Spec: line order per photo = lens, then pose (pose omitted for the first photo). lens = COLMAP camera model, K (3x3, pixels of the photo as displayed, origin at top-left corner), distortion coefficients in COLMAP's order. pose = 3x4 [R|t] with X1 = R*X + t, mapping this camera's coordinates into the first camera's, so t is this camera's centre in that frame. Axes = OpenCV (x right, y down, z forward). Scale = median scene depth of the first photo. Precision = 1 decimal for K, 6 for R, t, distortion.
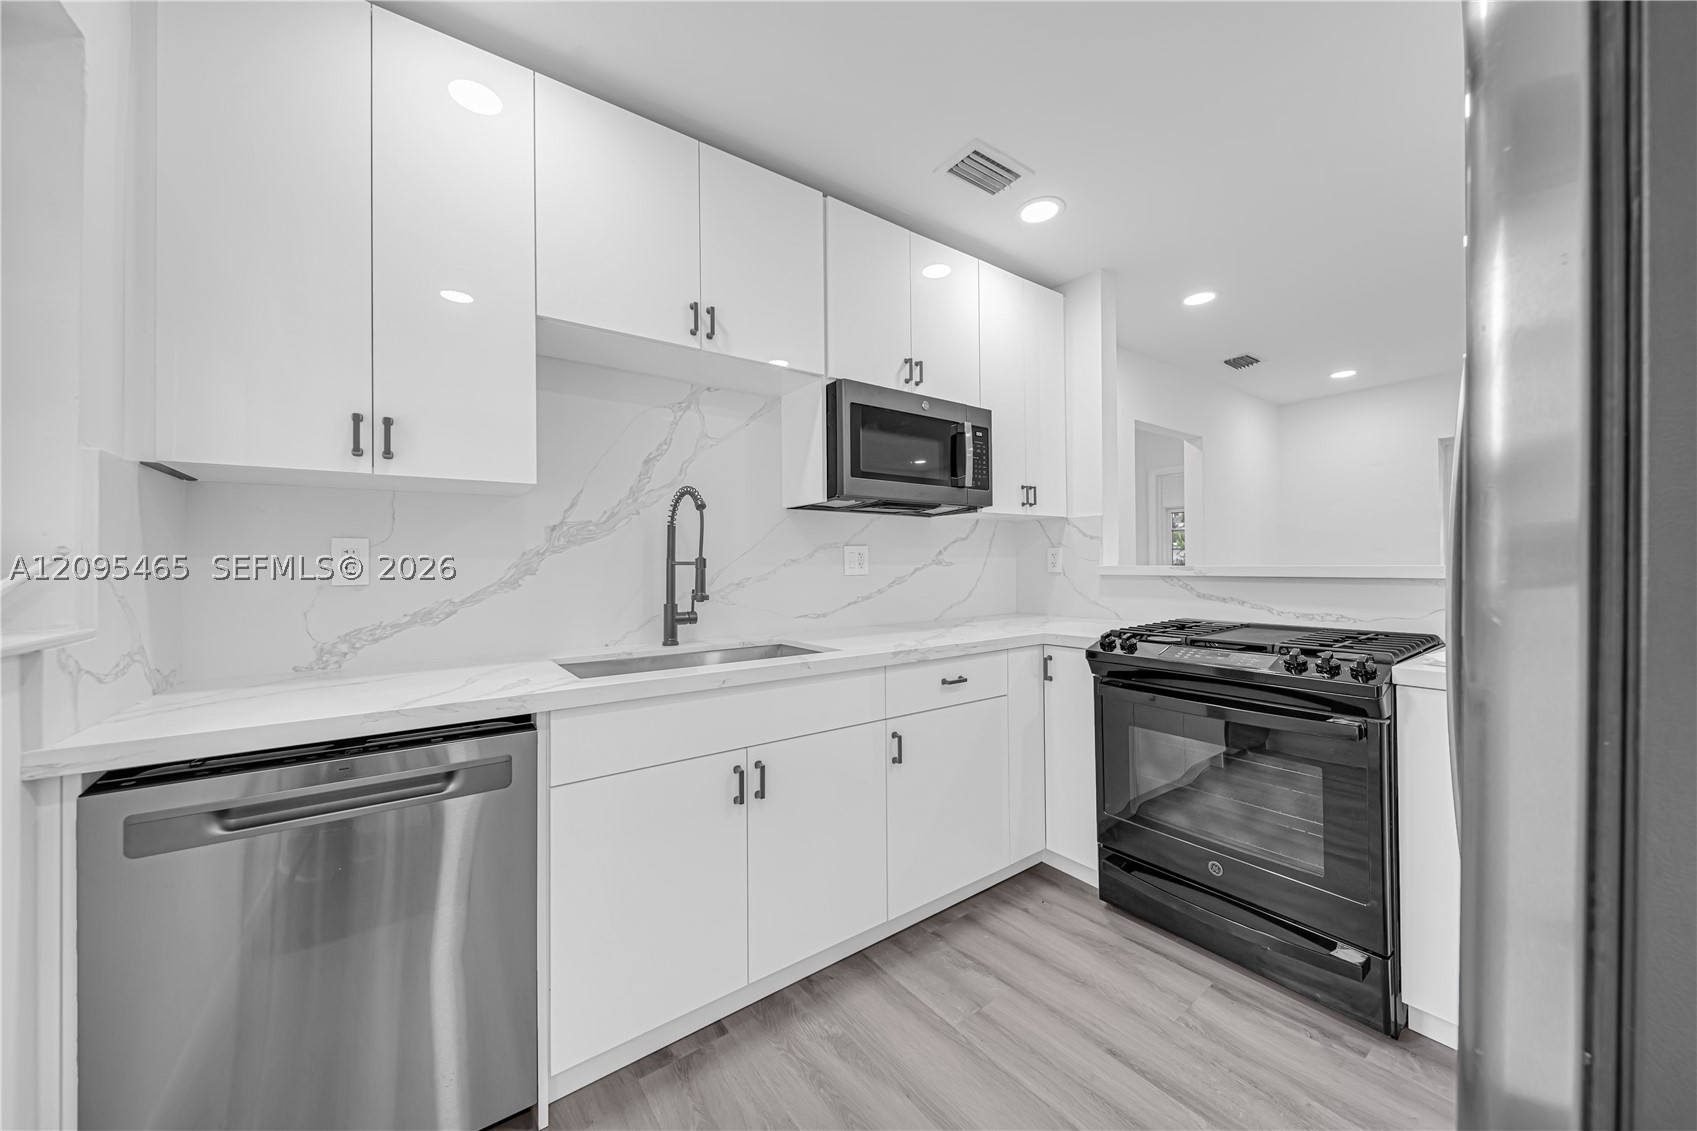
lens RADIAL K [[602.3, 0, 842.1], [0, 602.3, 557.1], [0, 0, 1]] dist [0.001404, -0.001241]
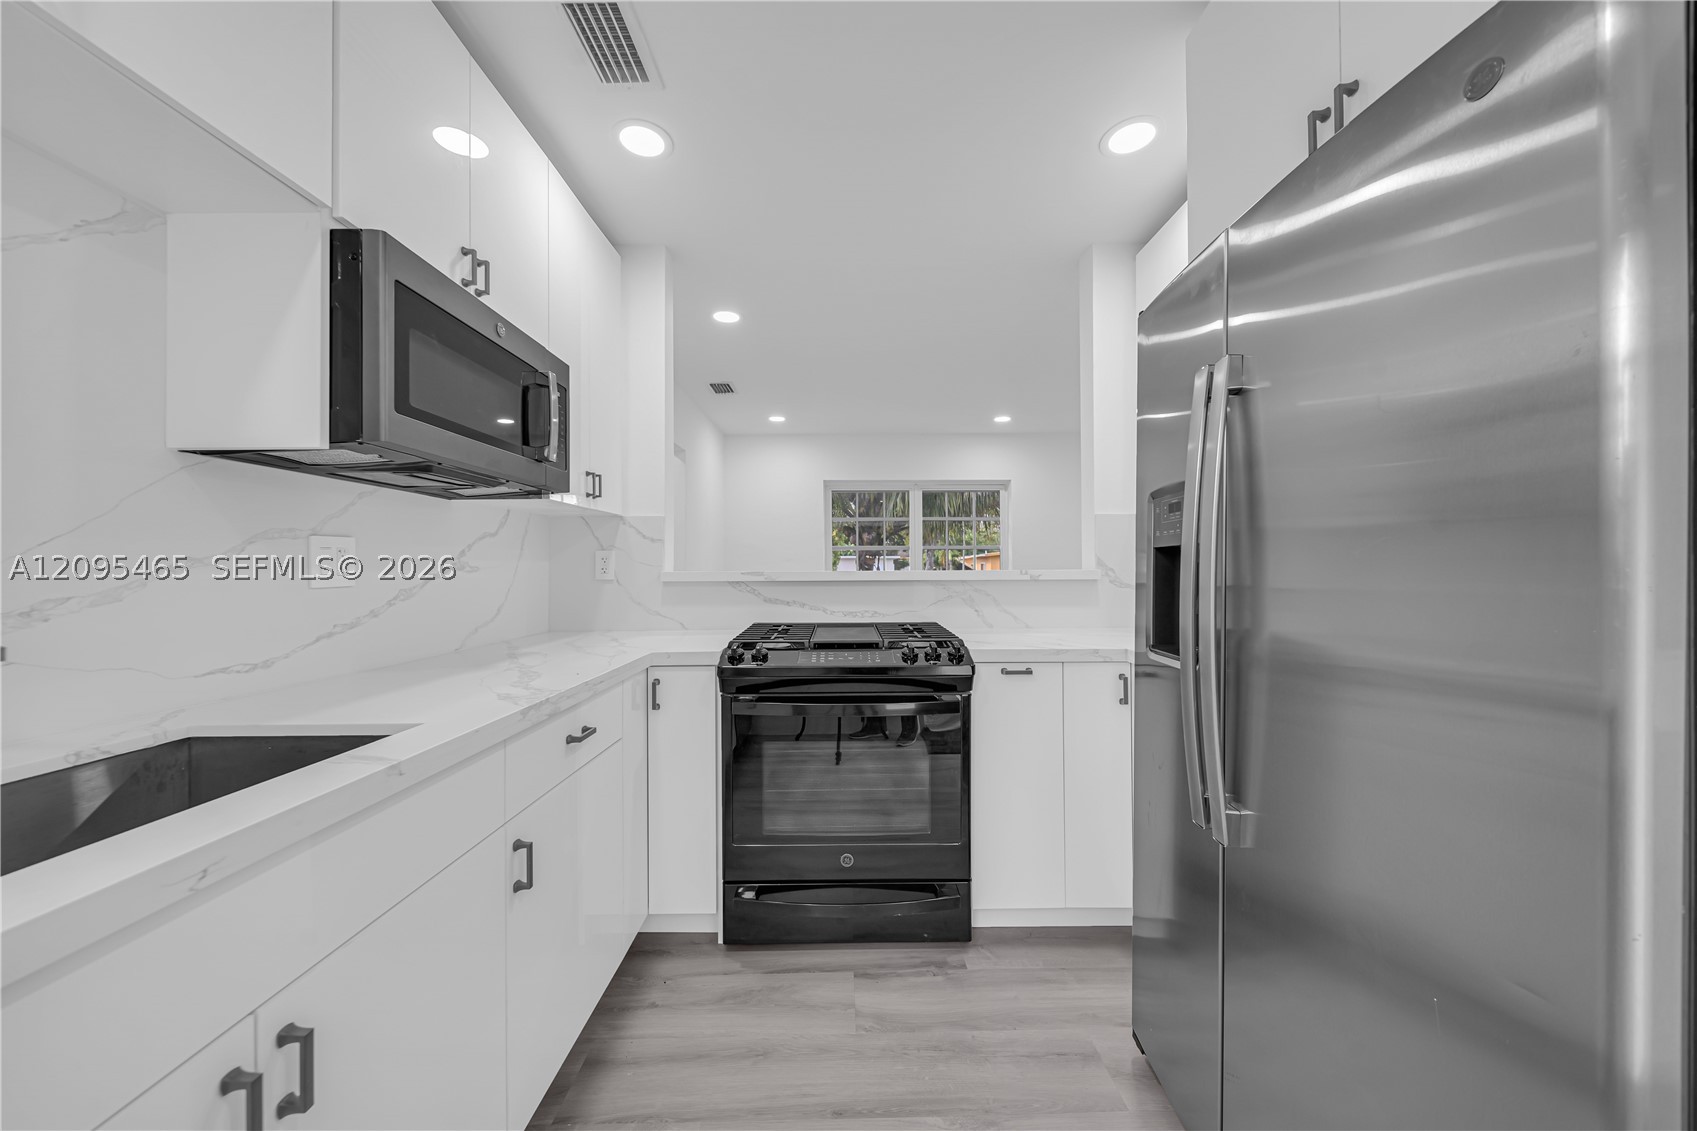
lens RADIAL K [[602.3, 0, 840.4], [0, 602.3, 564.1], [0, 0, 1]] dist [0.001404, -0.001241]
pose [[0.581233, 0.011077, 0.813662, -0.196763], [-0.008054, 0.999937, -0.007860, 0.009885], [-0.813698, -0.001985, 0.581285, 0.329973]]
